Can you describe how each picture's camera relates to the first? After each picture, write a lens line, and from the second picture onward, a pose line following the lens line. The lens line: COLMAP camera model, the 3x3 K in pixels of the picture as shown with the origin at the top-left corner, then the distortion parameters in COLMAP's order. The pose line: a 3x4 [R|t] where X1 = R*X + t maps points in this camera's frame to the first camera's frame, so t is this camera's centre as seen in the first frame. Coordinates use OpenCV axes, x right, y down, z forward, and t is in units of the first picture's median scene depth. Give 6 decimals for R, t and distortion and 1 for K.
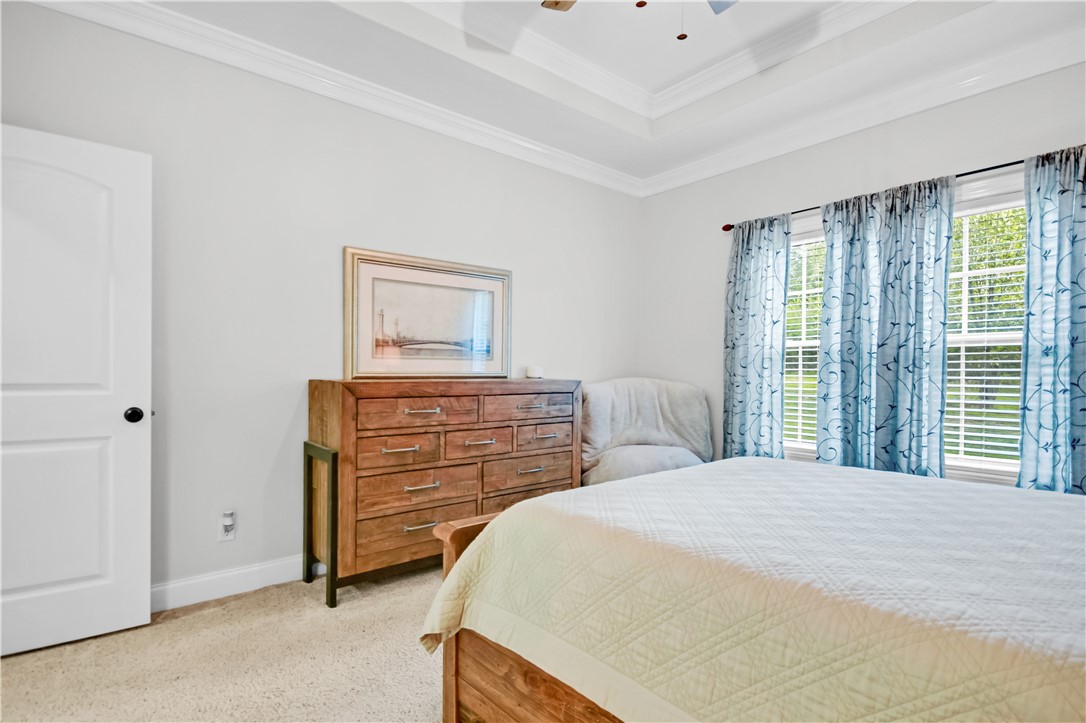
lens RADIAL K [[526.3, 0, 534.9], [0, 526.3, 374.8], [0, 0, 1]] dist [0.001235, 0.000208]
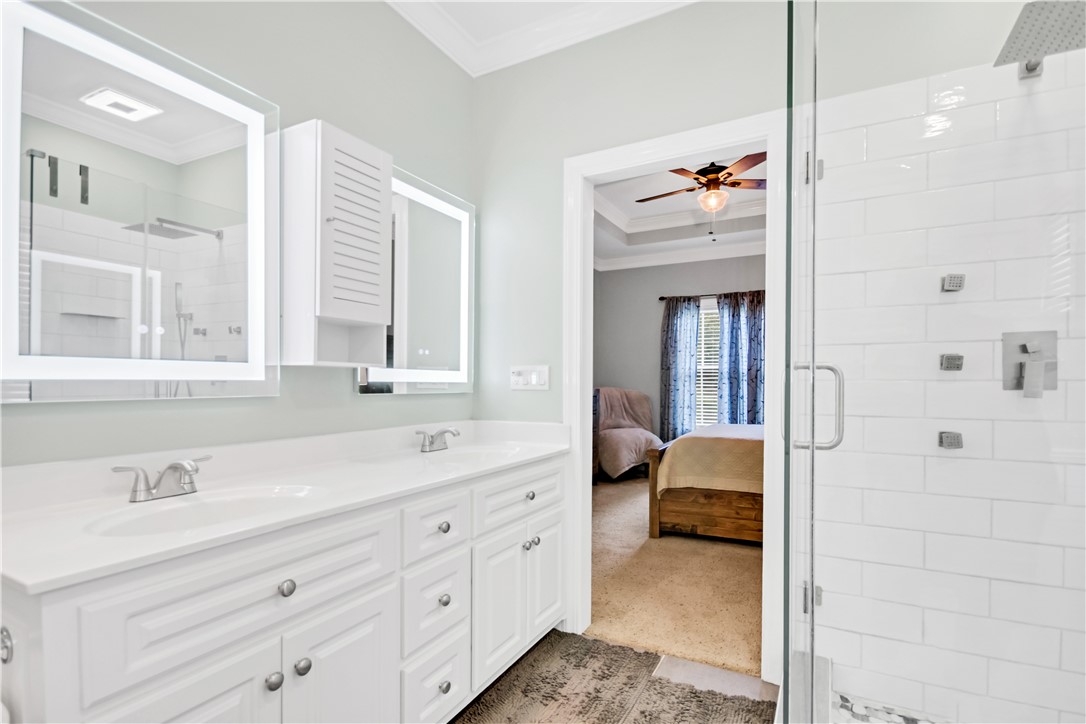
lens RADIAL K [[510.8, 0, 545.6], [0, 510.8, 379.7], [0, 0, 1]] dist [-0.000506, -0.000034]
pose [[0.927273, -0.000042, 0.374387, -0.727597], [0.004990, 0.999913, -0.012246, 0.001571], [-0.374354, 0.013224, 0.927192, -0.466938]]
